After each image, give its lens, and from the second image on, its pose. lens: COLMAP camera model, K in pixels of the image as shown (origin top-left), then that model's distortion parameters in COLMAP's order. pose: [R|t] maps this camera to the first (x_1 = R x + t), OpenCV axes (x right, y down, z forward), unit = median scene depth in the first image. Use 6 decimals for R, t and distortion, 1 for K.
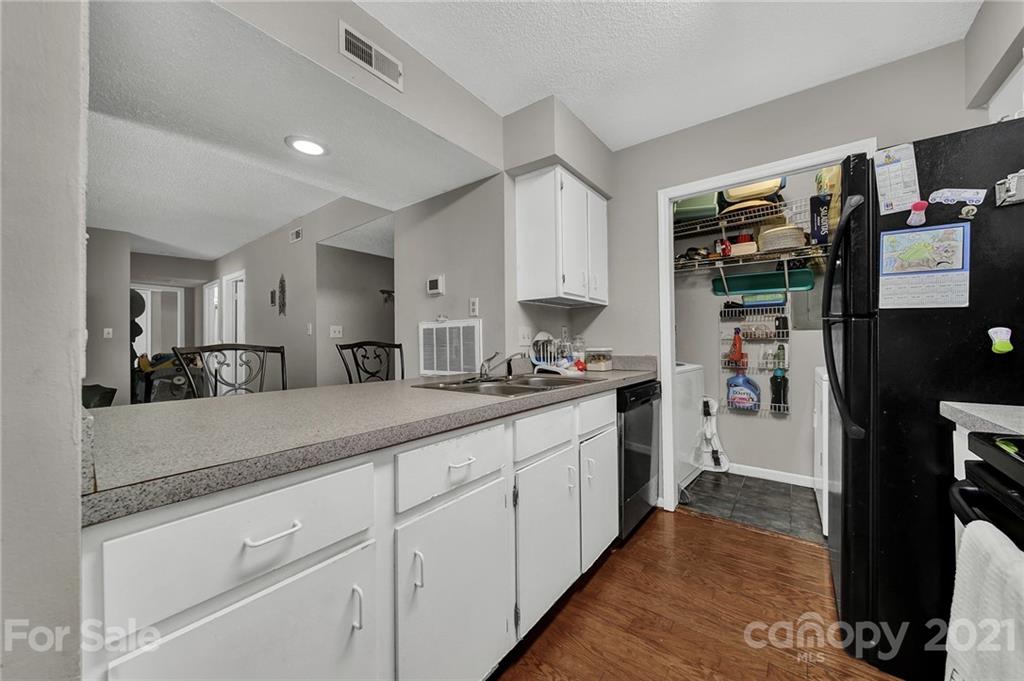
lens RADIAL K [[364.8, 0, 514.1], [0, 364.8, 338.8], [0, 0, 1]] dist [-0.001288, -0.000303]
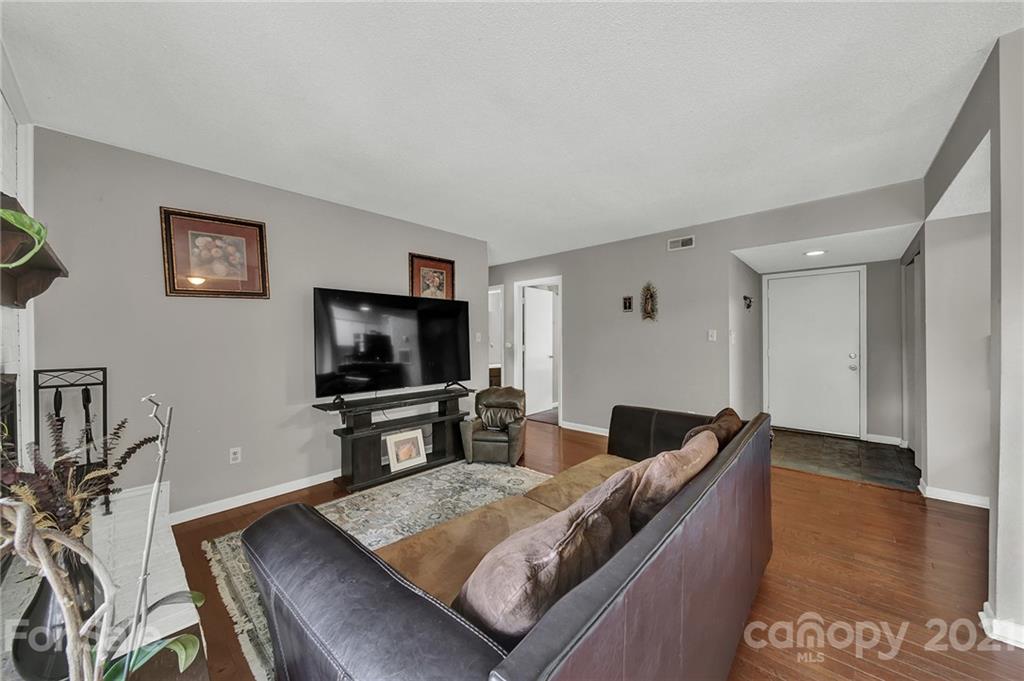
lens RADIAL K [[362.0, 0, 514.9], [0, 362.0, 345.6], [0, 0, 1]] dist [-0.001683, -0.000261]
pose [[0.996379, 0.008196, -0.084623, -1.536386], [-0.006325, 0.999730, 0.022344, -0.026235], [0.084783, -0.021727, 0.996162, -0.086222]]
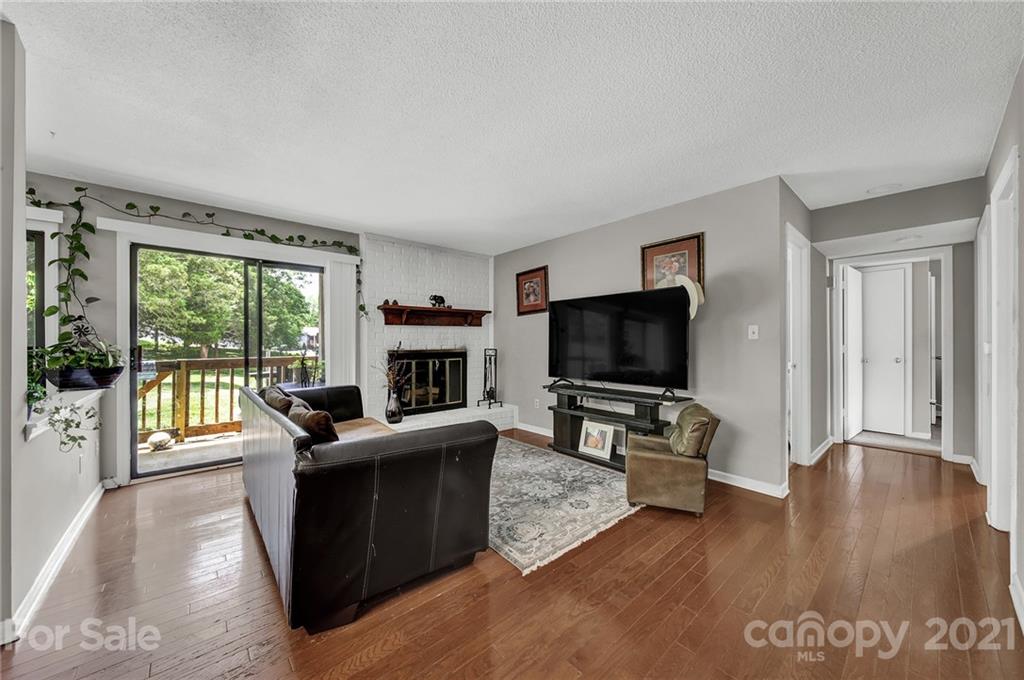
lens RADIAL K [[364.8, 0, 514.1], [0, 364.8, 338.3], [0, 0, 1]] dist [-0.001288, -0.000303]
pose [[-0.185749, 0.007267, -0.982570, -0.565909], [0.011556, 0.999920, 0.005211, -0.020254], [0.982529, -0.010387, -0.185818, 1.154748]]
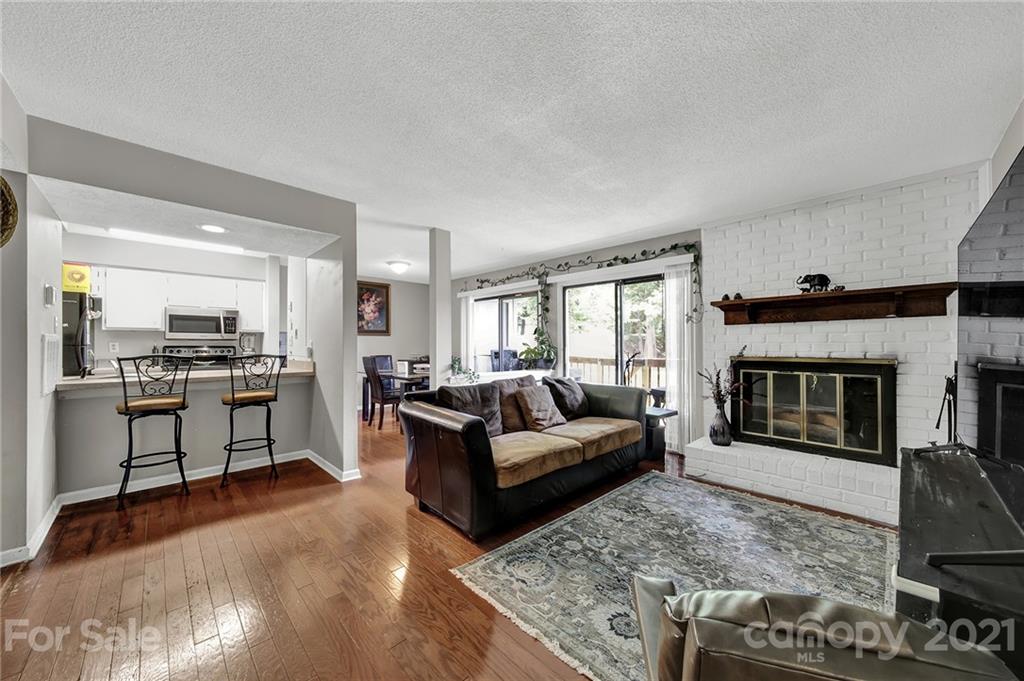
lens RADIAL K [[368.2, 0, 515.0], [0, 368.2, 340.2], [0, 0, 1]] dist [0.001974, 0.000057]
pose [[-0.989996, 0.014290, 0.140373, -1.544181], [0.011071, 0.999658, -0.023684, 0.002405], [-0.140663, -0.021893, -0.989815, 1.788083]]
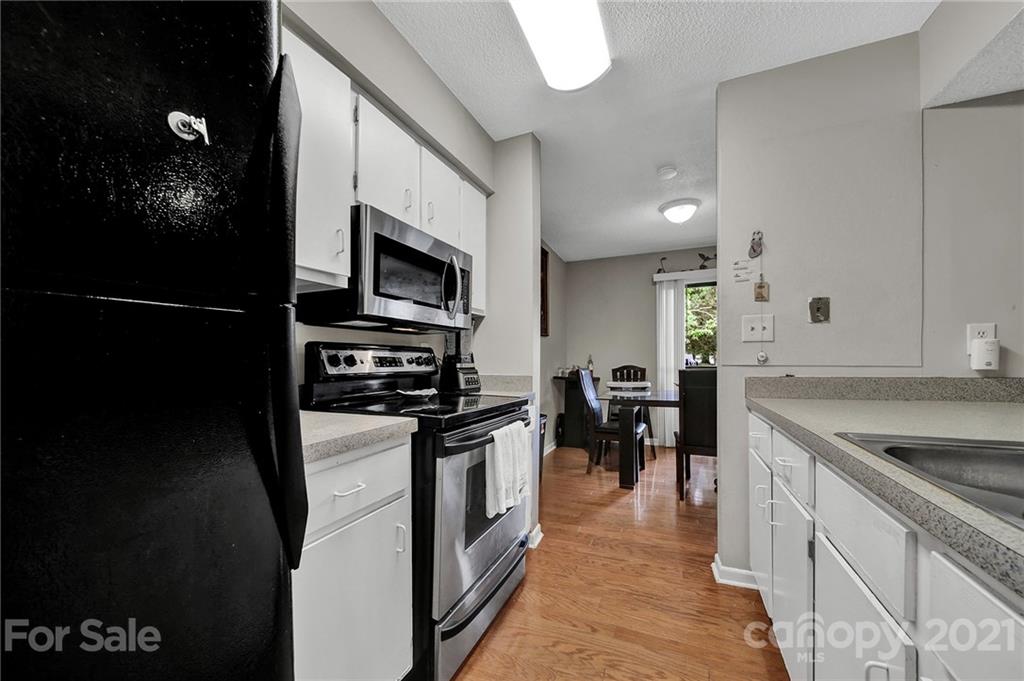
lens RADIAL K [[373.5, 0, 512.4], [0, 373.5, 360.7], [0, 0, 1]] dist [0.000282, -0.002814]
pose [[-0.970627, 0.020385, -0.239725, 0.394163], [0.022362, 0.999735, -0.005528, 0.006362], [0.239549, -0.010727, -0.970825, 0.781629]]
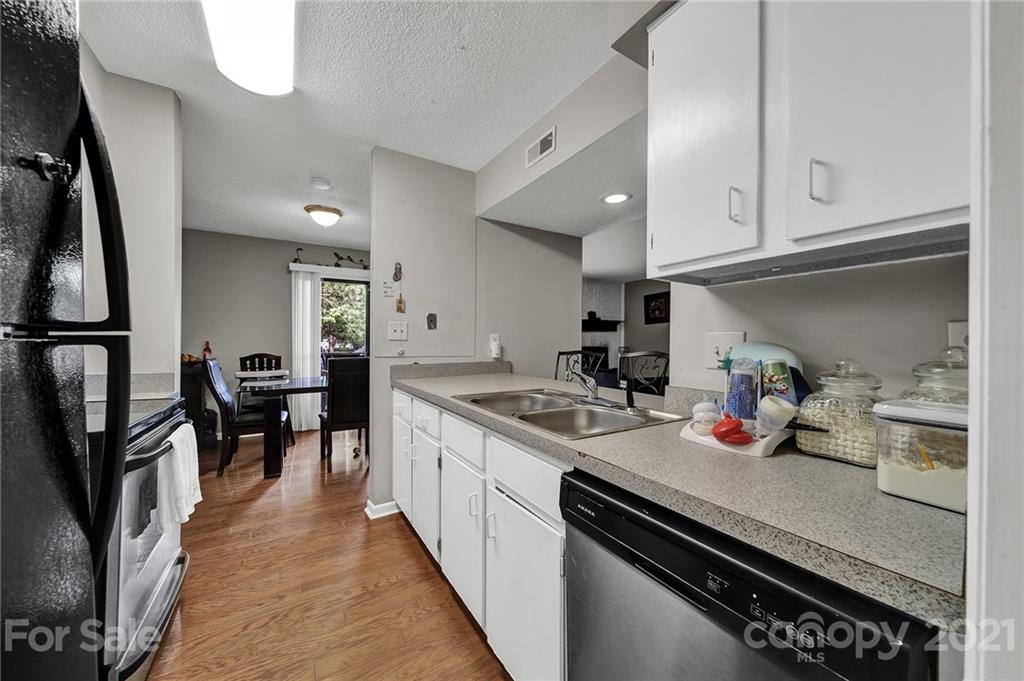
lens RADIAL K [[368.2, 0, 515.0], [0, 368.2, 340.2], [0, 0, 1]] dist [0.001974, 0.000057]
pose [[-0.349384, 0.004847, -0.936967, 0.597720], [0.009483, 0.999954, 0.001637, -0.021233], [0.936932, -0.008313, -0.349414, 0.854491]]
